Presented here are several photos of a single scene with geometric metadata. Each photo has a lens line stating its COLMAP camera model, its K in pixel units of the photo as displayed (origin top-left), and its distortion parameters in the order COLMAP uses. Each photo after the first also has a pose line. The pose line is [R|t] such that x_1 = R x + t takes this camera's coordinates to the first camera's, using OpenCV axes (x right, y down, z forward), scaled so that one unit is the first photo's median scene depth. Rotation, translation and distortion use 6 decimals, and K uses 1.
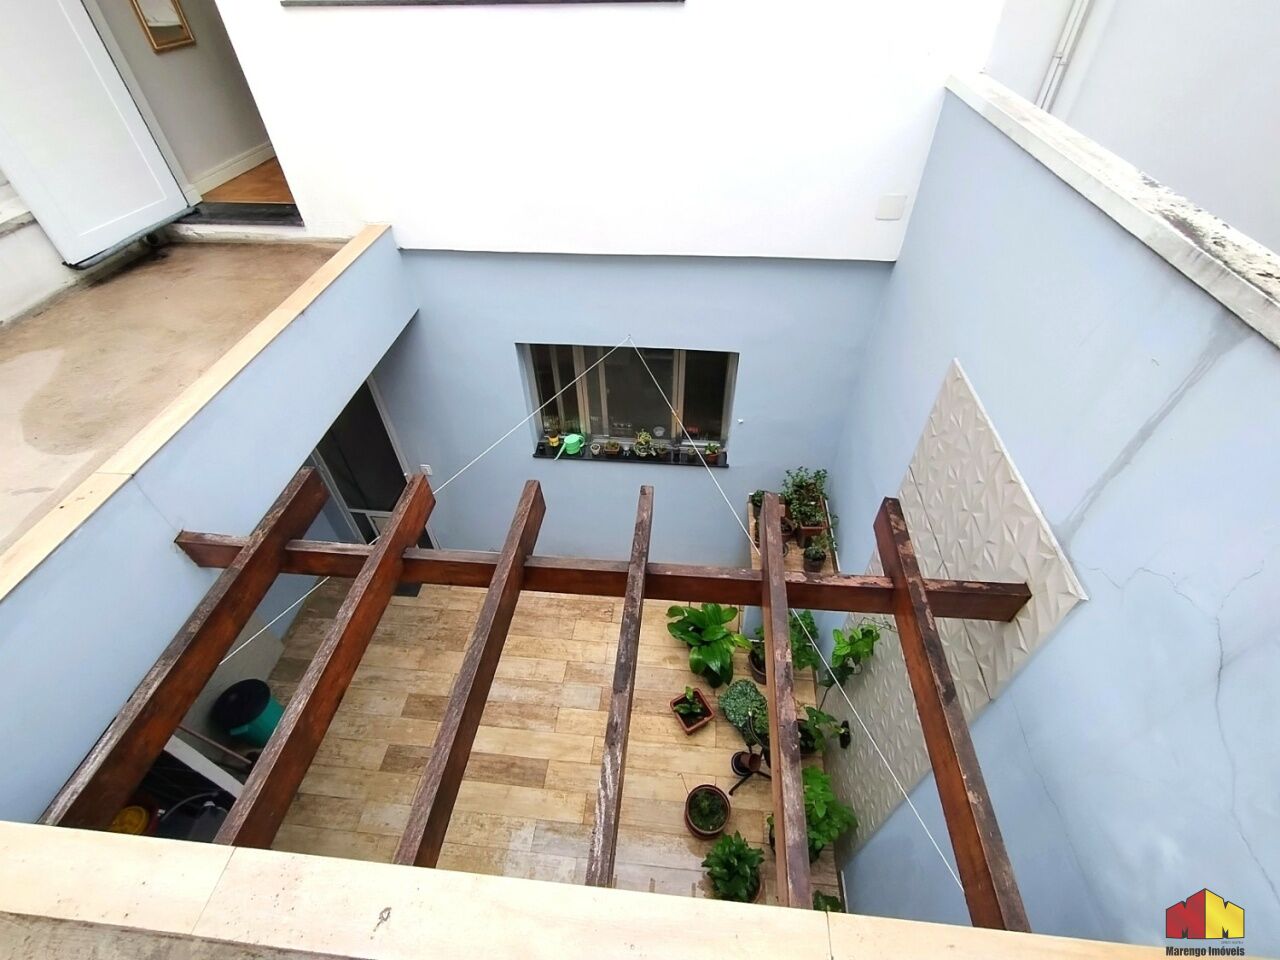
lens RADIAL K [[584.5, 0, 640.0], [0, 584.5, 480.0], [0, 0, 1]] dist [-0.003132, 0.000299]
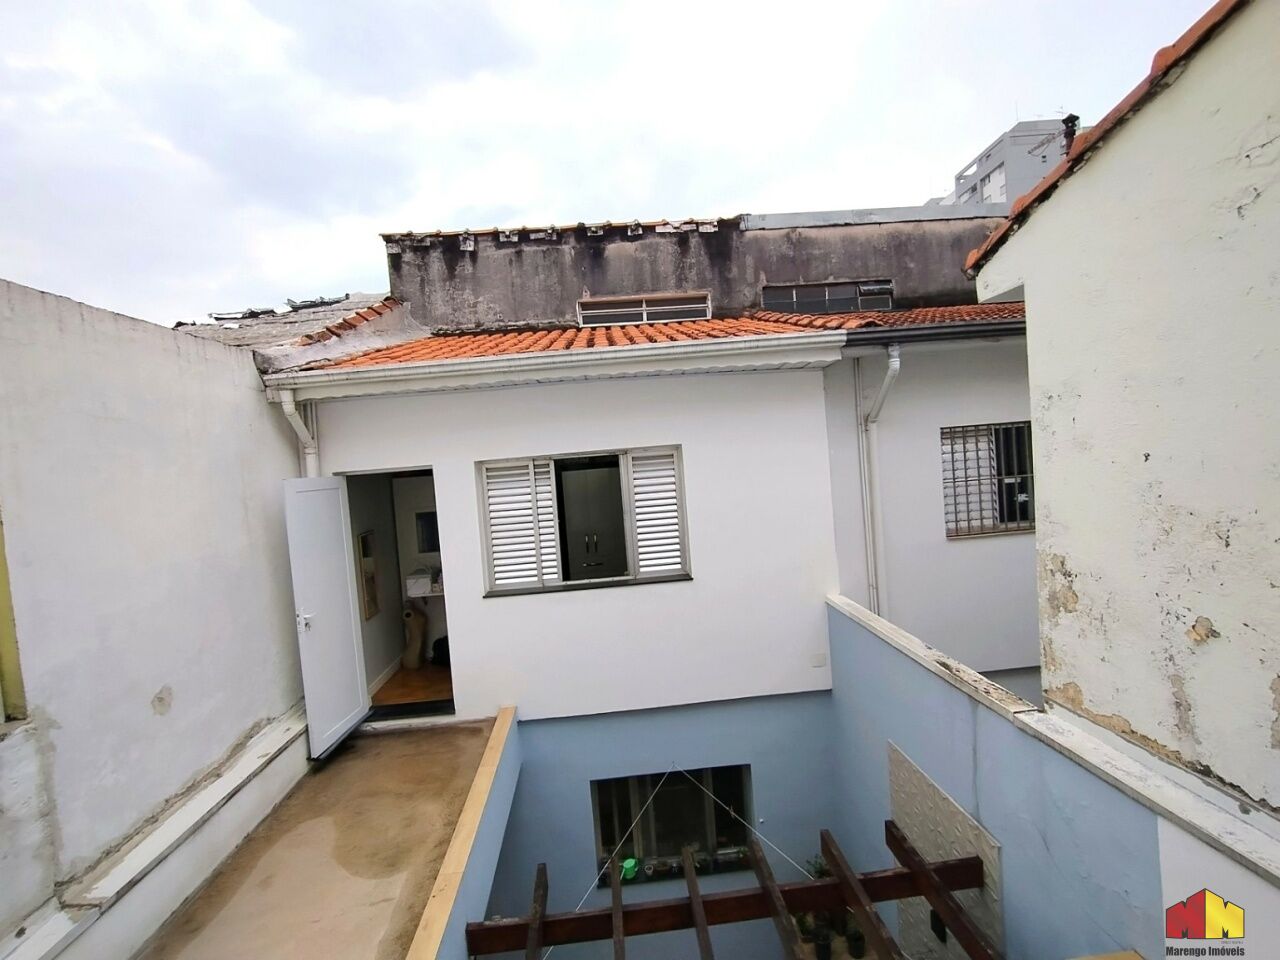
lens RADIAL K [[584.5, 0, 640.0], [0, 584.5, 480.0], [0, 0, 1]] dist [-0.003132, 0.000299]
pose [[0.984582, -0.062601, 0.163340, -0.339480], [0.155838, 0.738061, -0.656491, 0.196924], [-0.079457, 0.671824, 0.736437, -0.593068]]
